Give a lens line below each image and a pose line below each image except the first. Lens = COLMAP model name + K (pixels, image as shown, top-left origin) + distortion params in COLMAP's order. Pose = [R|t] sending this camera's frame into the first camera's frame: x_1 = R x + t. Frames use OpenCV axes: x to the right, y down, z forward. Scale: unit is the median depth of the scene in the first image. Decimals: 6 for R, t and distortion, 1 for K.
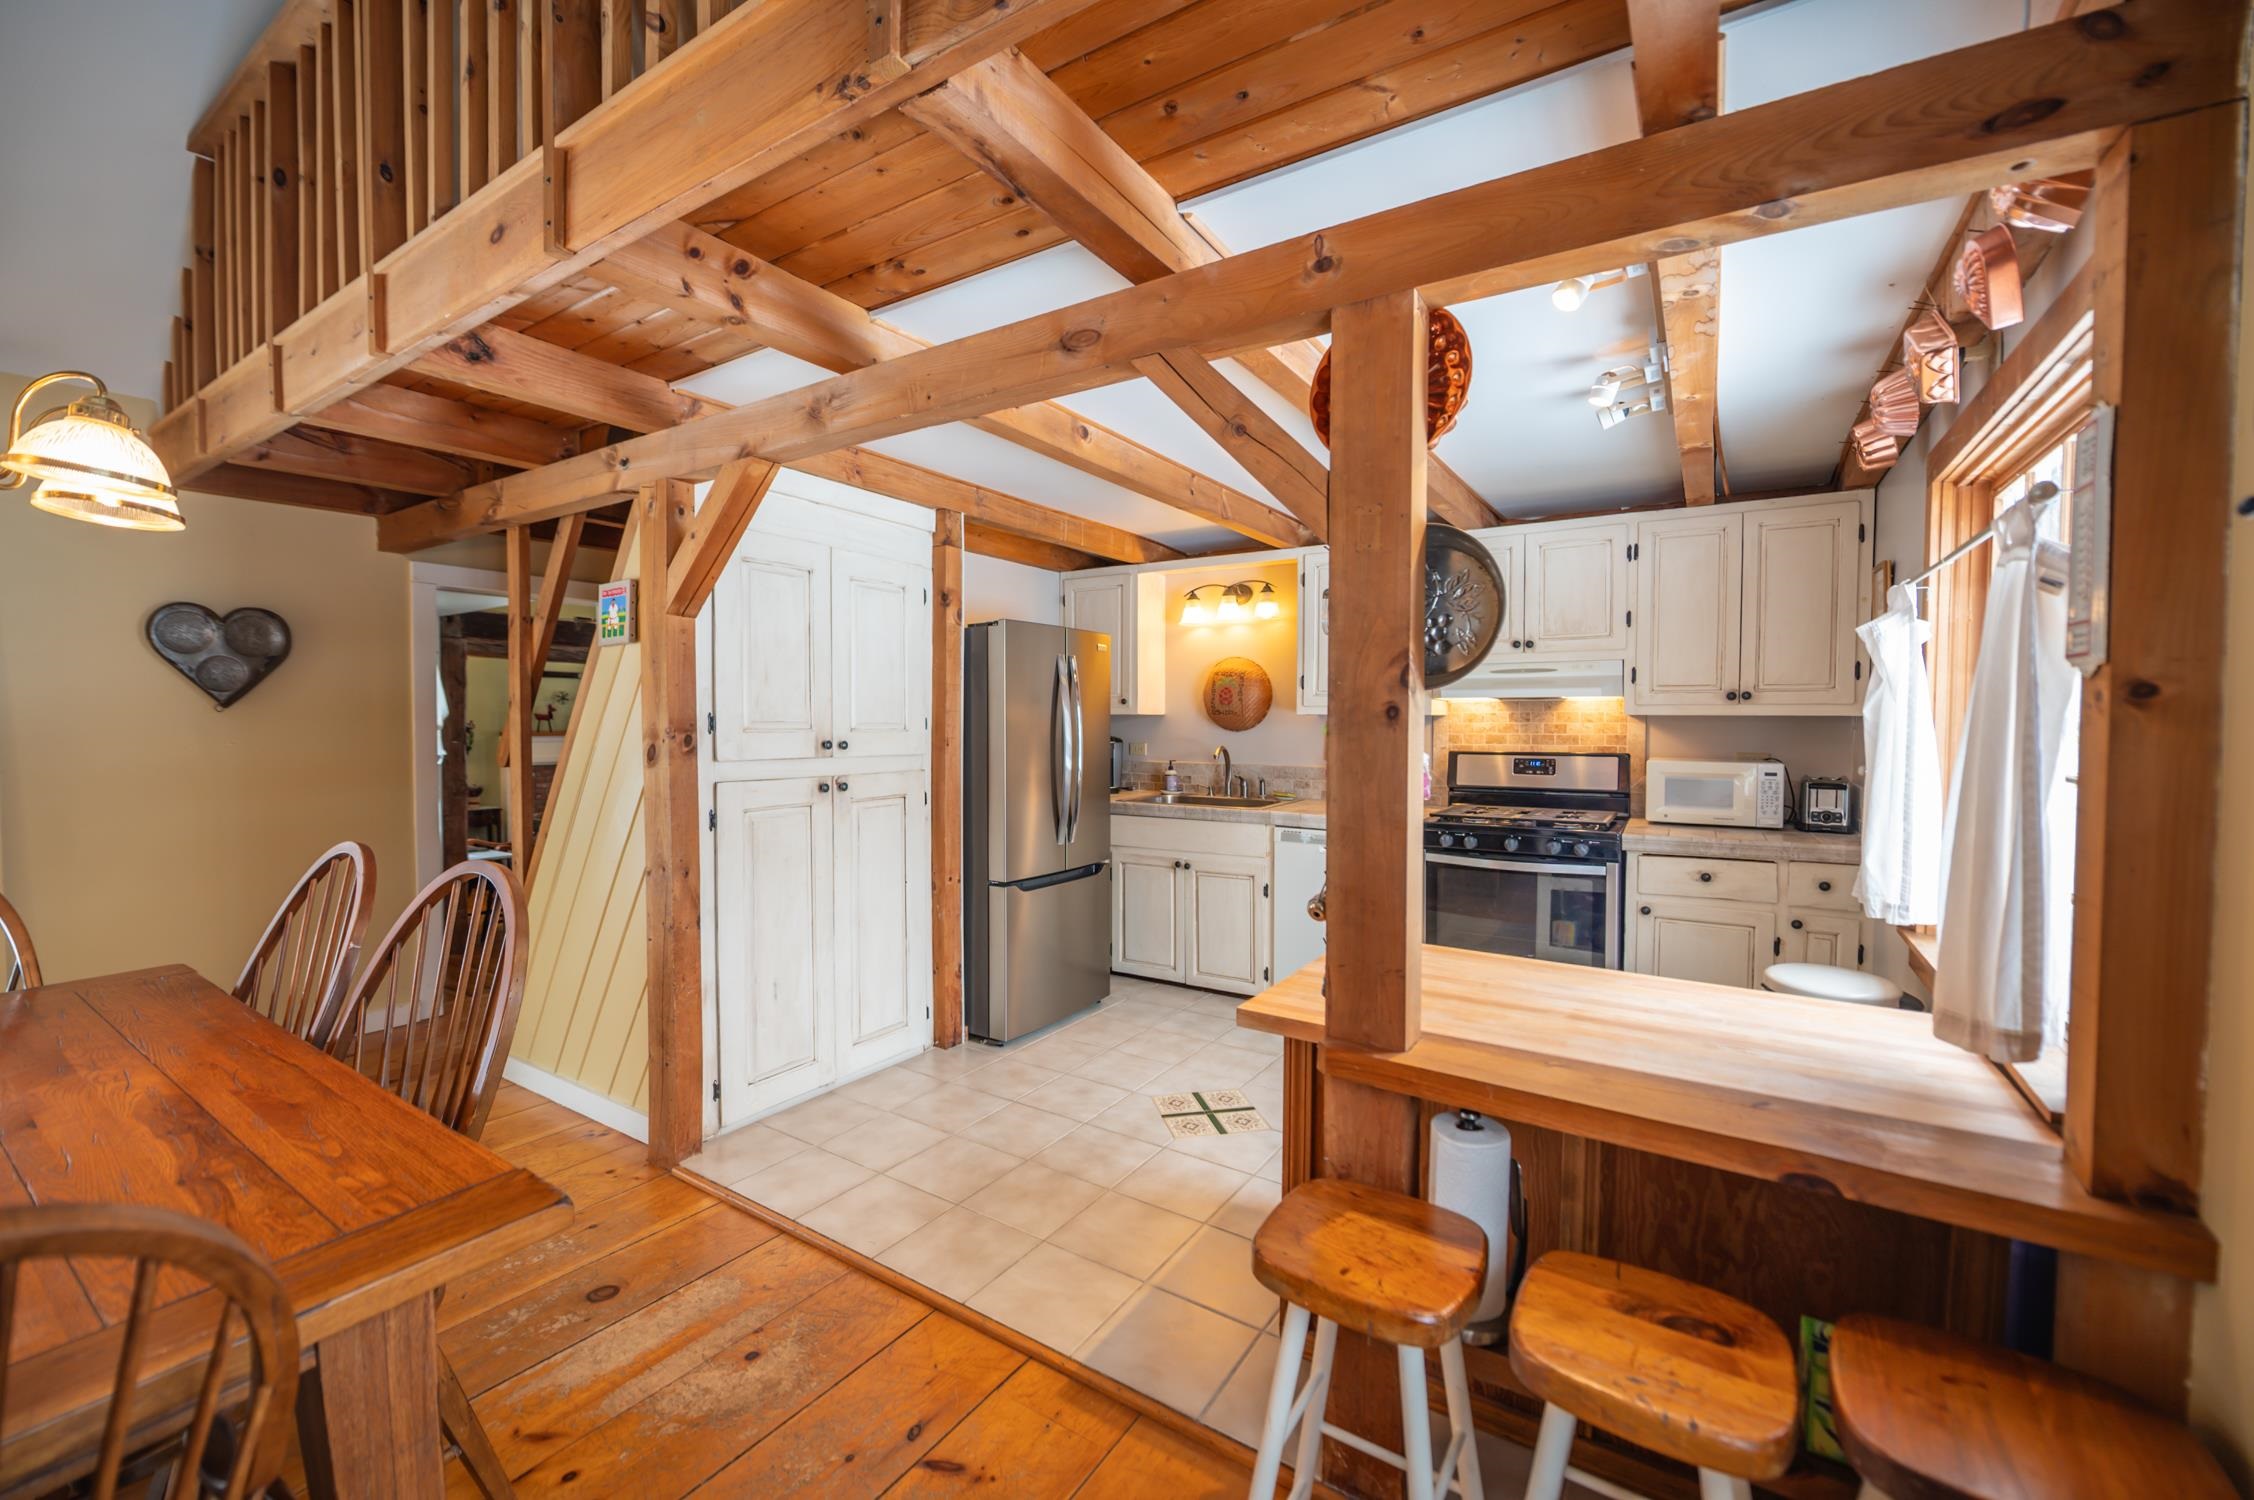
lens RADIAL K [[899.1, 0, 1121.2], [0, 899.1, 752.9], [0, 0, 1]] dist [-0.004115, -0.000121]
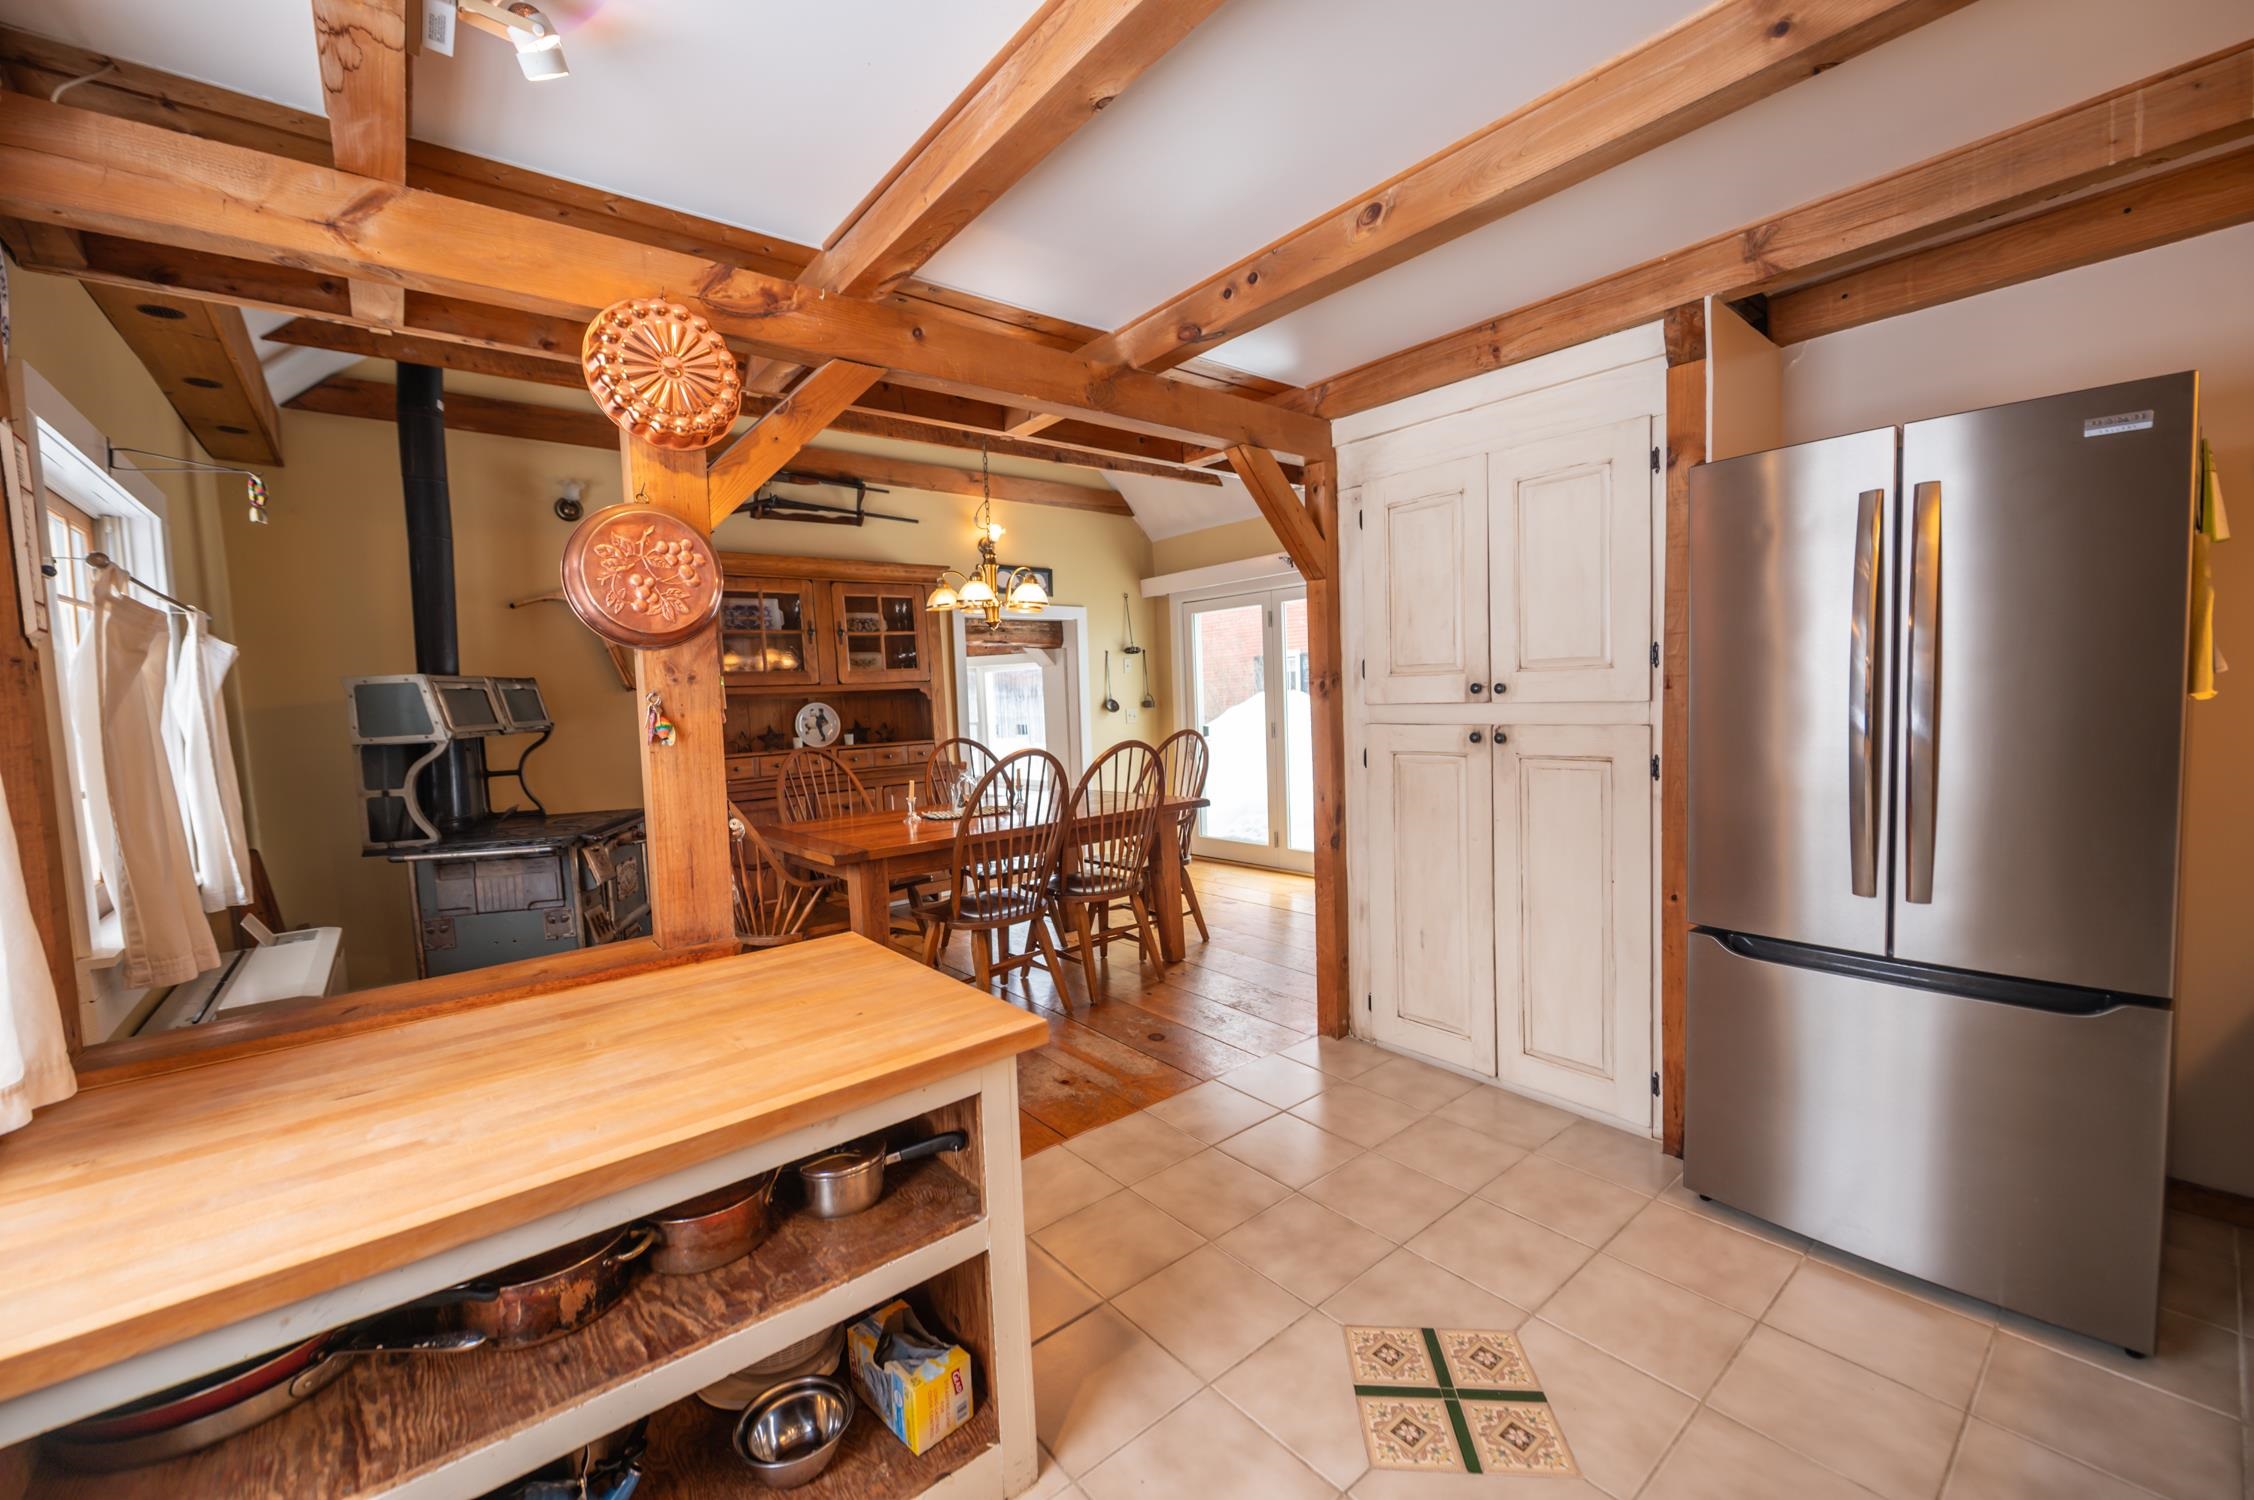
lens RADIAL K [[899.1, 0, 1121.2], [0, 899.1, 752.9], [0, 0, 1]] dist [-0.004115, -0.000121]
pose [[-0.310839, 0.069704, -0.947903, 0.537476], [0.002380, 0.997361, 0.072560, -0.009327], [0.950459, 0.020298, -0.310185, 0.835433]]
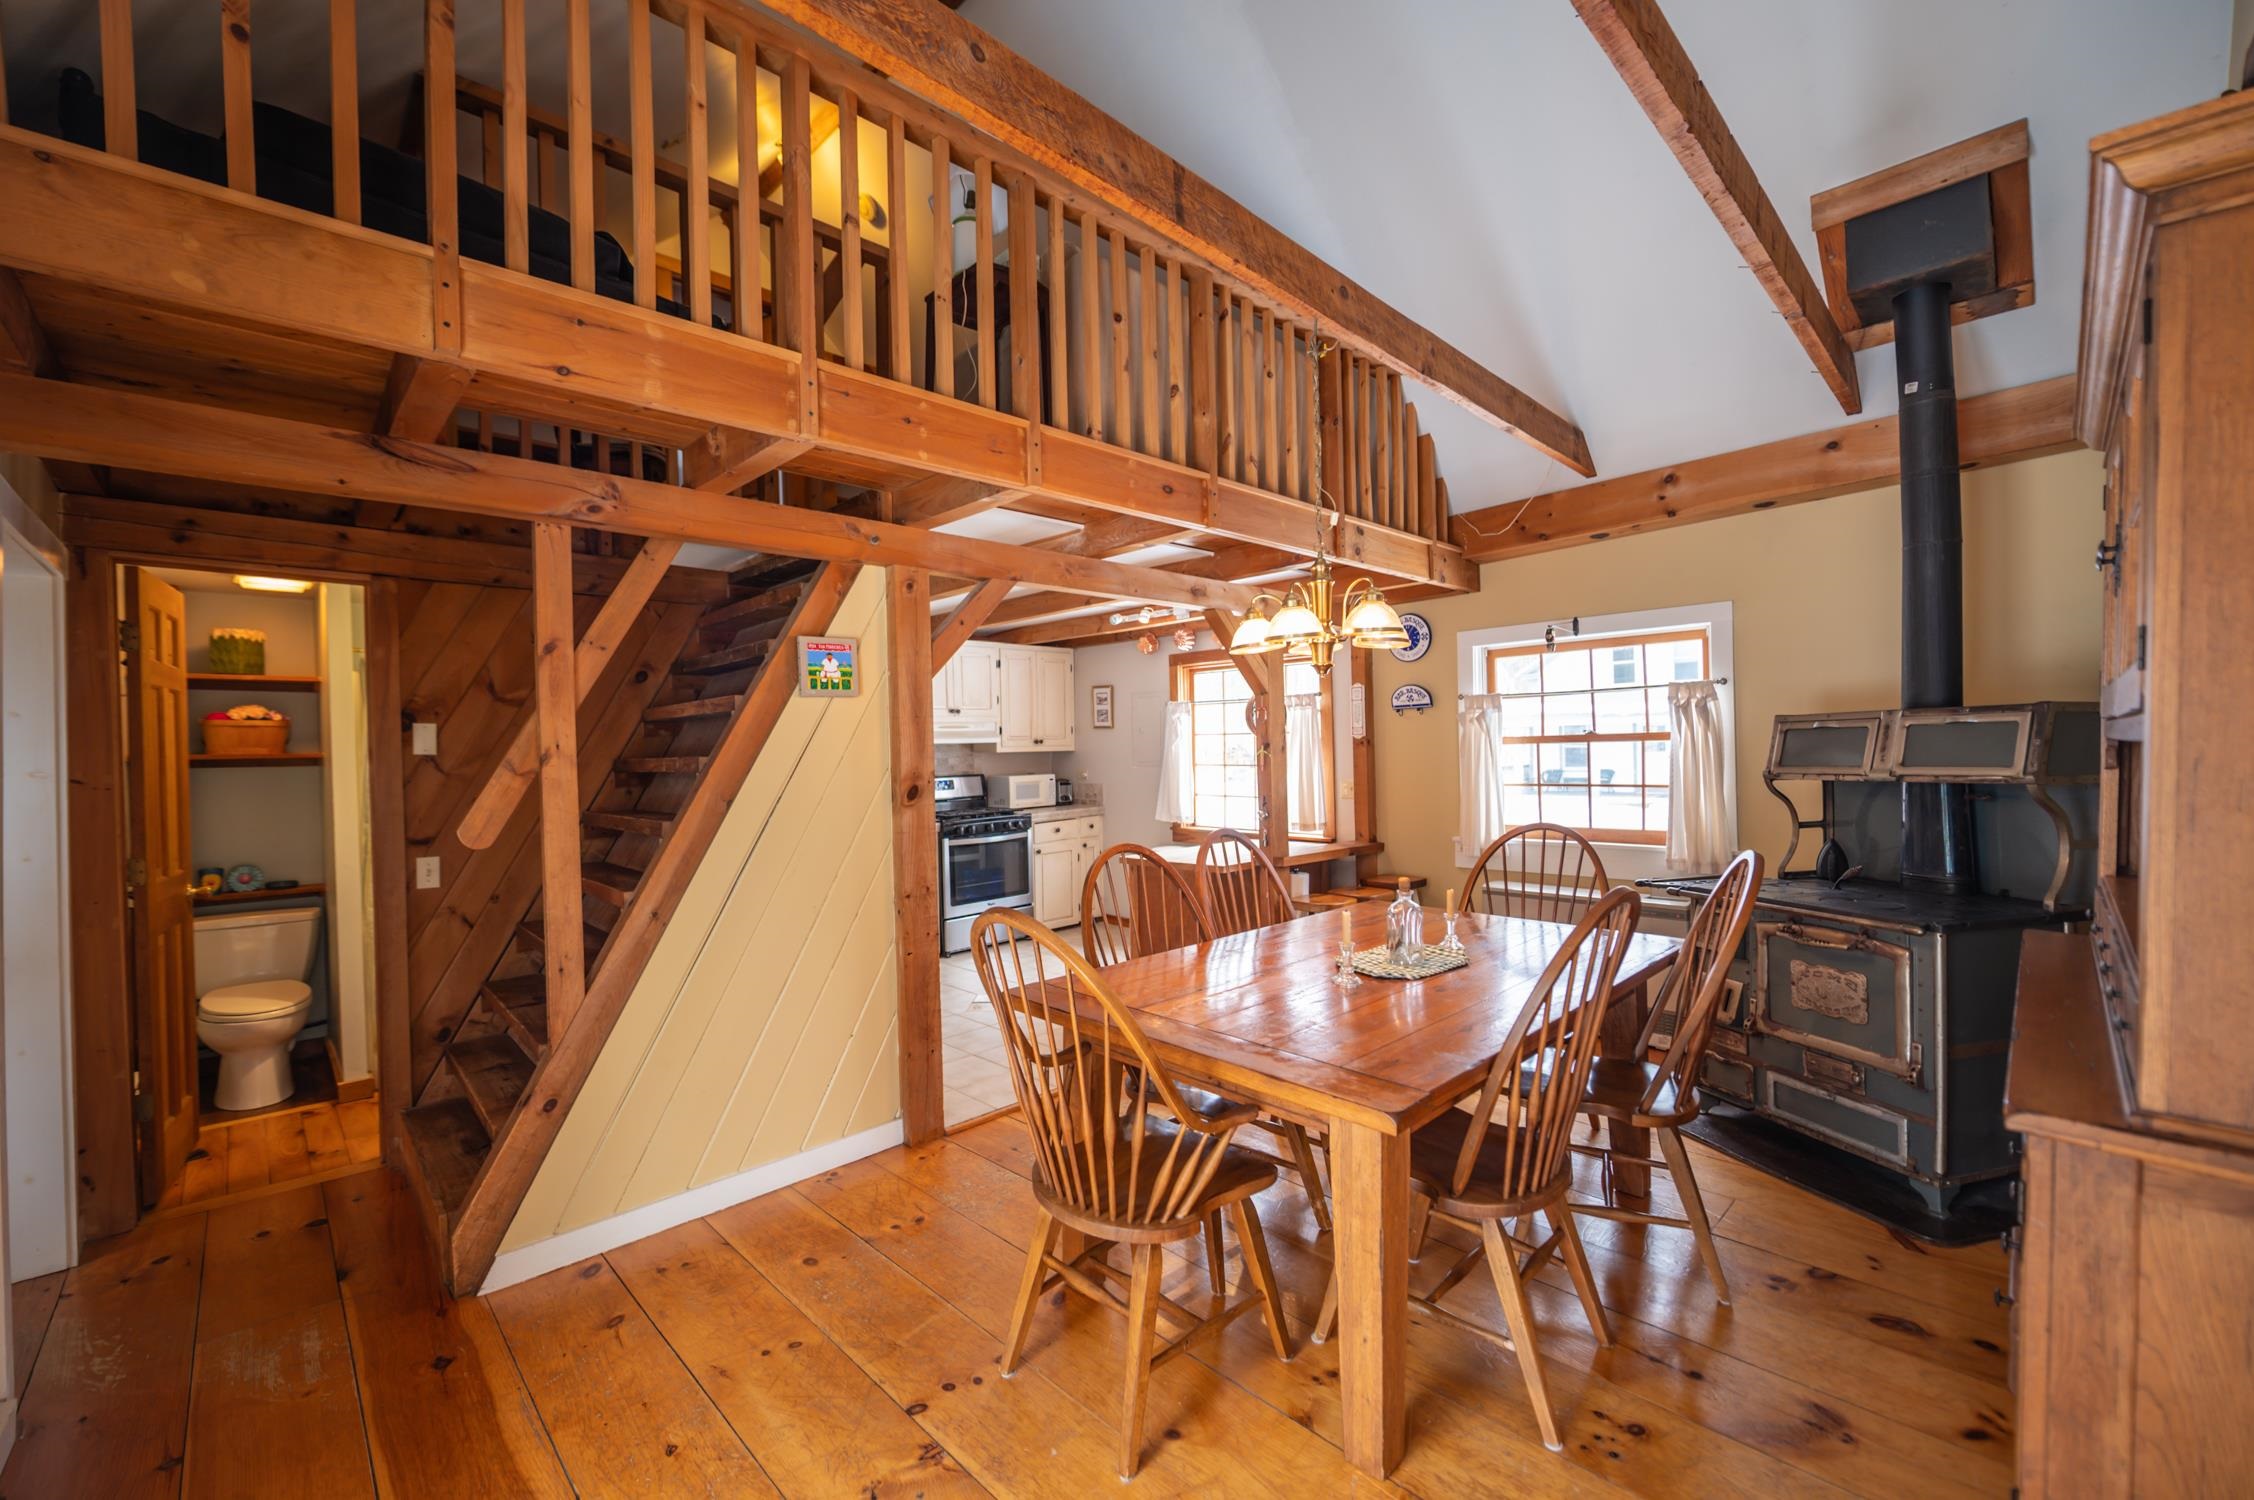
lens RADIAL K [[933.6, 0, 1120.6], [0, 933.6, 751.1], [0, 0, 1]] dist [-0.003757, -0.000368]
pose [[0.231522, -0.012162, 0.972754, -1.242385], [0.061507, 0.998104, -0.002160, -0.026757], [-0.970883, 0.060331, 0.231831, 0.332763]]
